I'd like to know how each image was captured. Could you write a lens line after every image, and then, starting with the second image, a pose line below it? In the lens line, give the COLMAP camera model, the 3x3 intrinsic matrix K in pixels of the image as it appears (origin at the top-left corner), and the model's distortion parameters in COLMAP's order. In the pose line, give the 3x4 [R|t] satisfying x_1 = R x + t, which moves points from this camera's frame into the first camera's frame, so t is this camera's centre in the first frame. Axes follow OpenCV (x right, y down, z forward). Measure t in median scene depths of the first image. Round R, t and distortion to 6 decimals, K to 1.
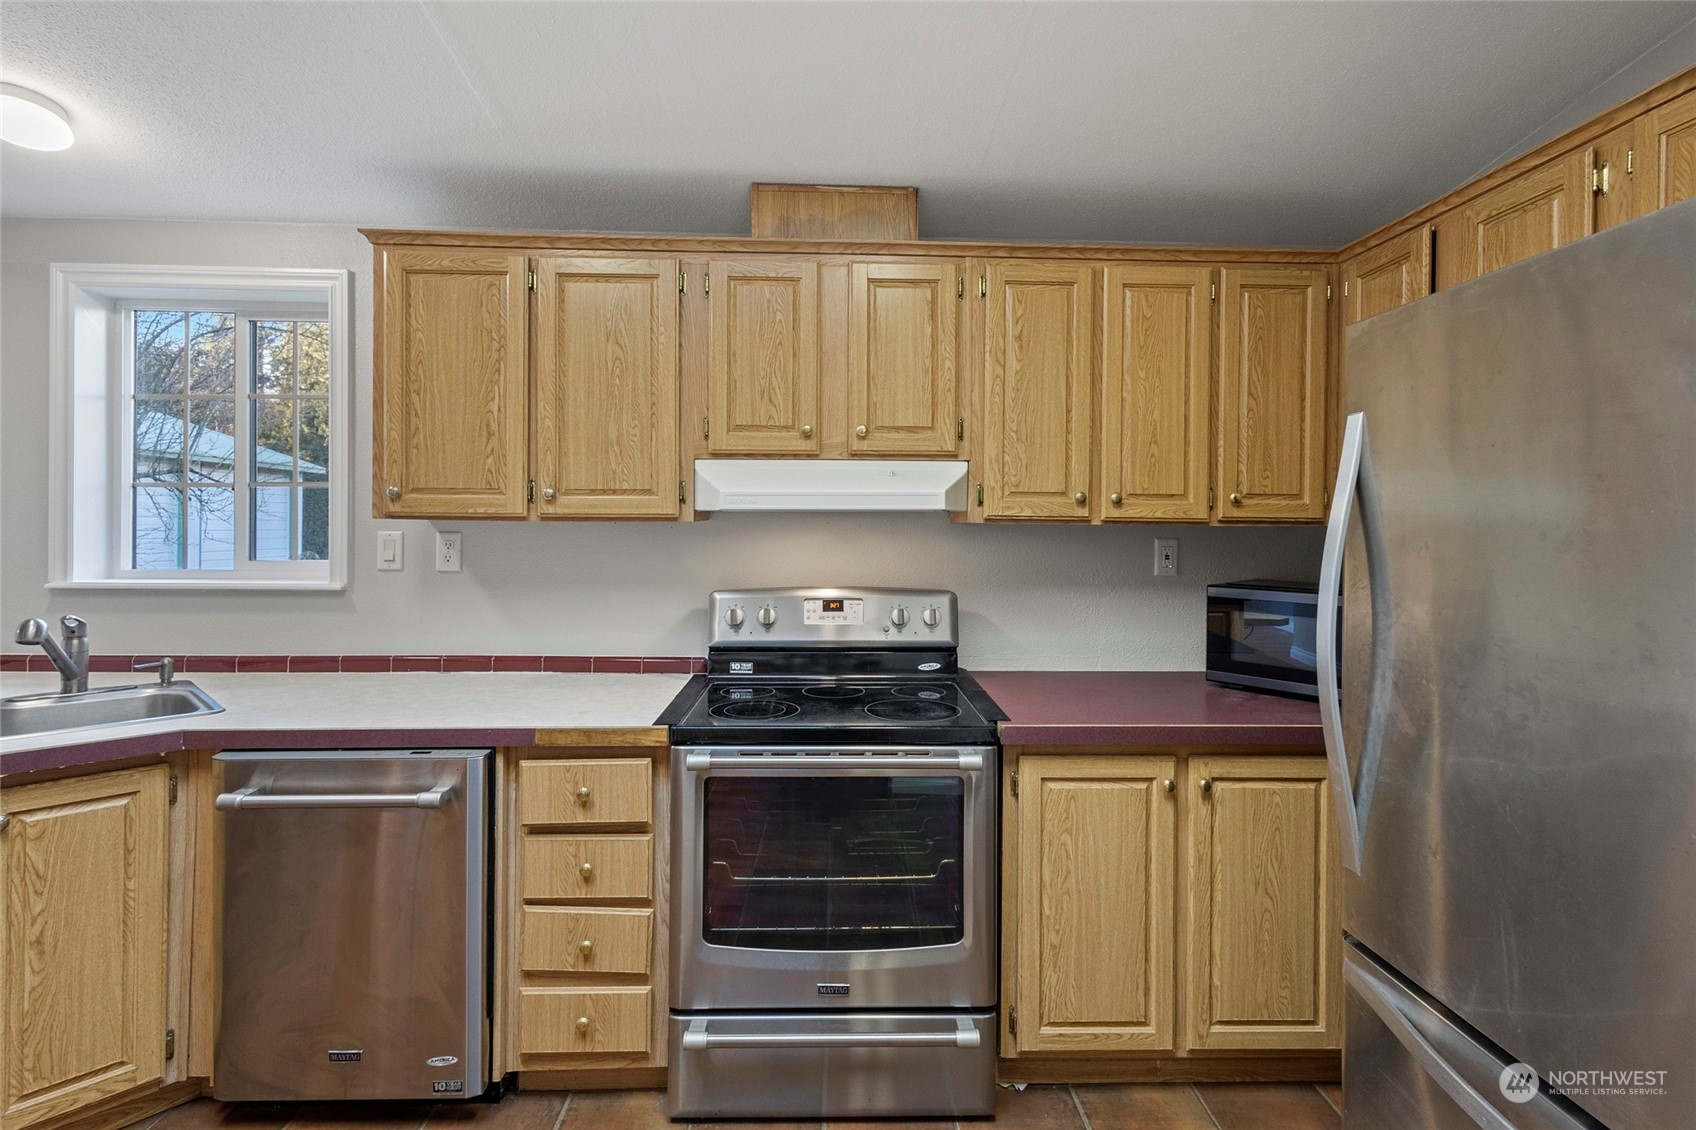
lens RADIAL K [[790.1, 0, 844.2], [0, 790.1, 524.7], [0, 0, 1]] dist [0.005945, -0.000086]
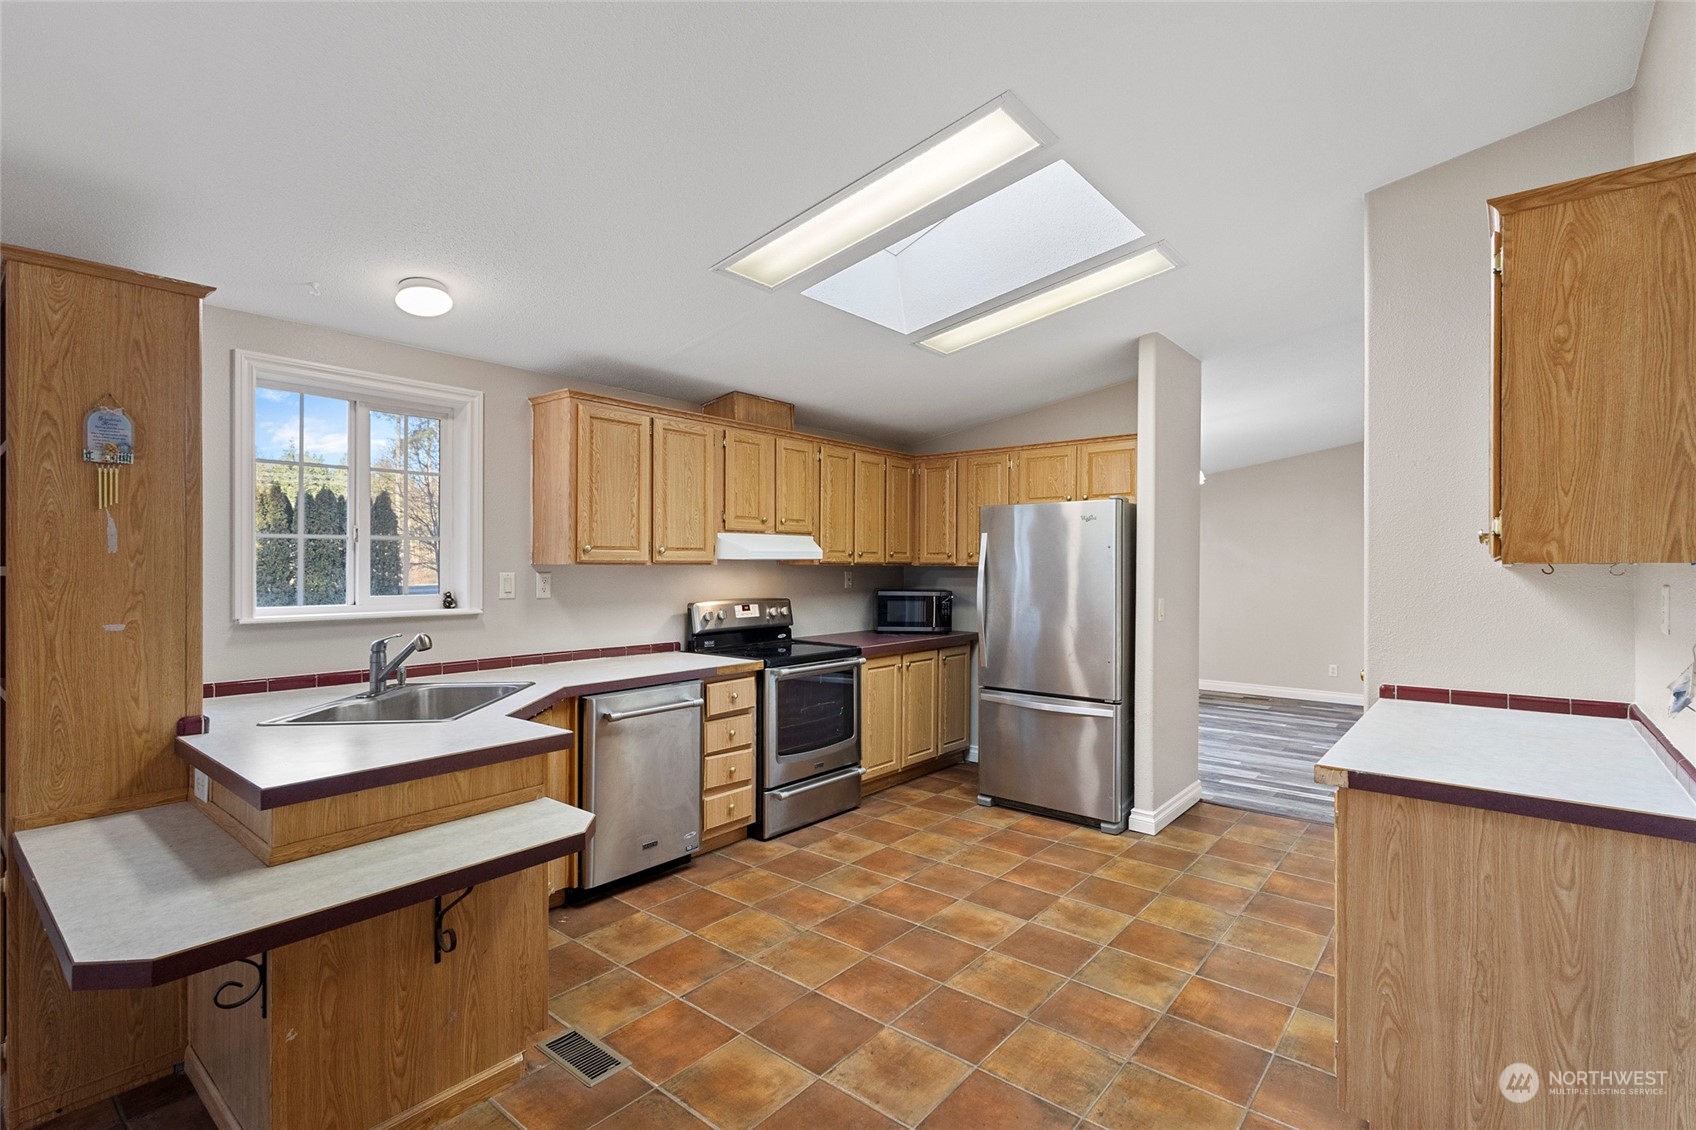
lens RADIAL K [[790.1, 0, 849.6], [0, 790.1, 564.8], [0, 0, 1]] dist [0.005945, -0.000086]
pose [[0.663768, -0.006350, 0.747912, -1.426782], [-0.000017, 0.999964, 0.008506, -0.020833], [-0.747939, -0.005659, 0.663744, -0.517272]]
